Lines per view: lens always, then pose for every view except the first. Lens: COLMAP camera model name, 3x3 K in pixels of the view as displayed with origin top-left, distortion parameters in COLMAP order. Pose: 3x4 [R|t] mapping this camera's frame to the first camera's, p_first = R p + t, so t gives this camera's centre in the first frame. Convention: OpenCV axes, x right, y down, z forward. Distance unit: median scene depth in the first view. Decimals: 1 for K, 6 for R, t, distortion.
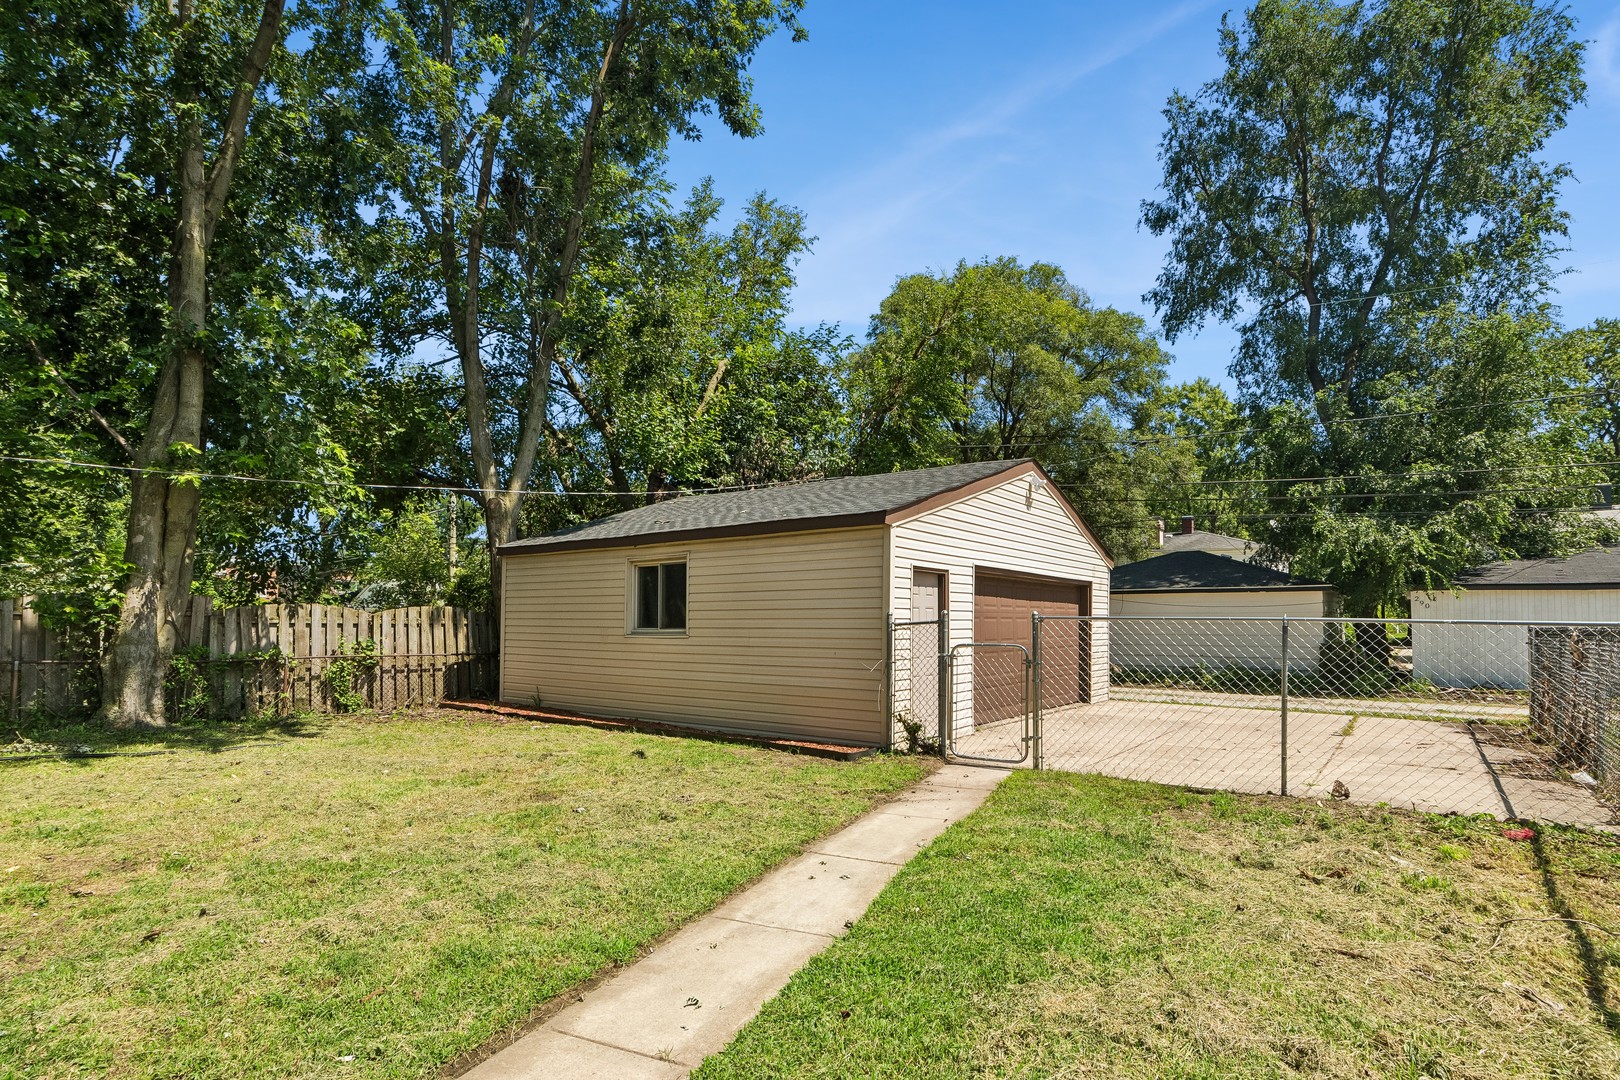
lens RADIAL K [[801.6, 0, 812.9], [0, 801.6, 602.1], [0, 0, 1]] dist [0.001161, -0.000463]
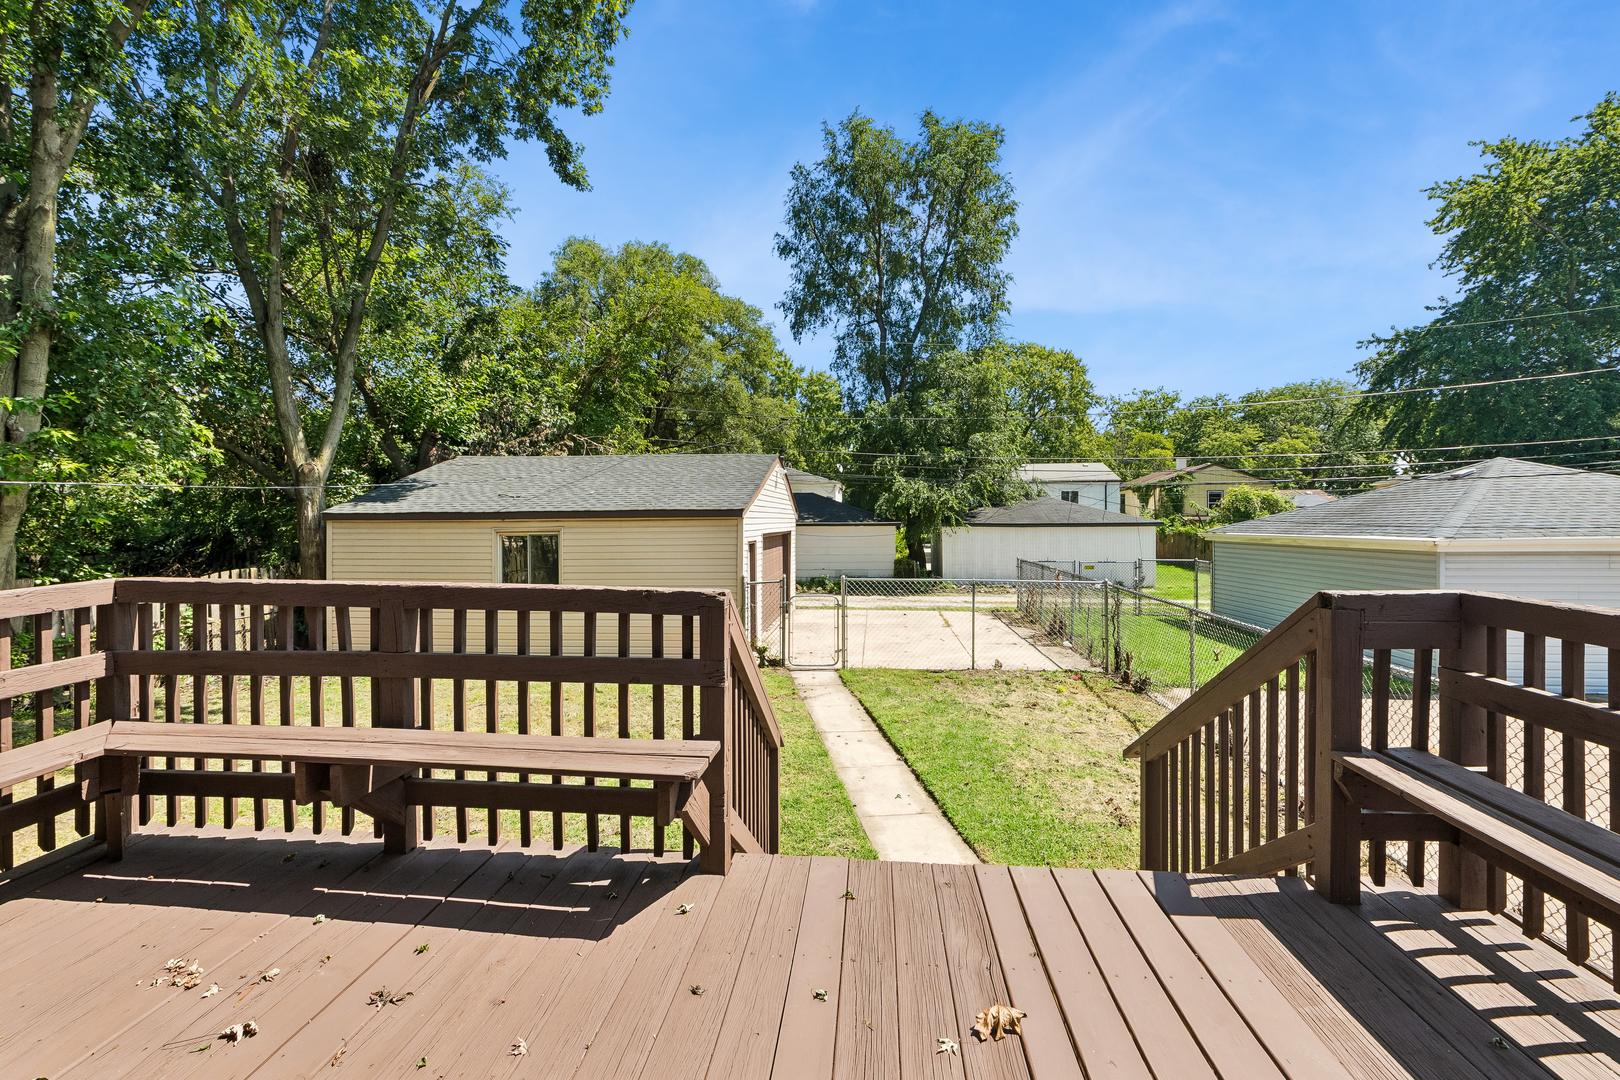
lens RADIAL K [[705.8, 0, 804.8], [0, 705.8, 521.2], [0, 0, 1]] dist [-0.000327, -0.000066]
pose [[0.866471, -0.006988, 0.499179, -0.184768], [-0.001313, 0.999867, 0.016275, -0.043721], [-0.499226, -0.014758, 0.866346, -0.082778]]
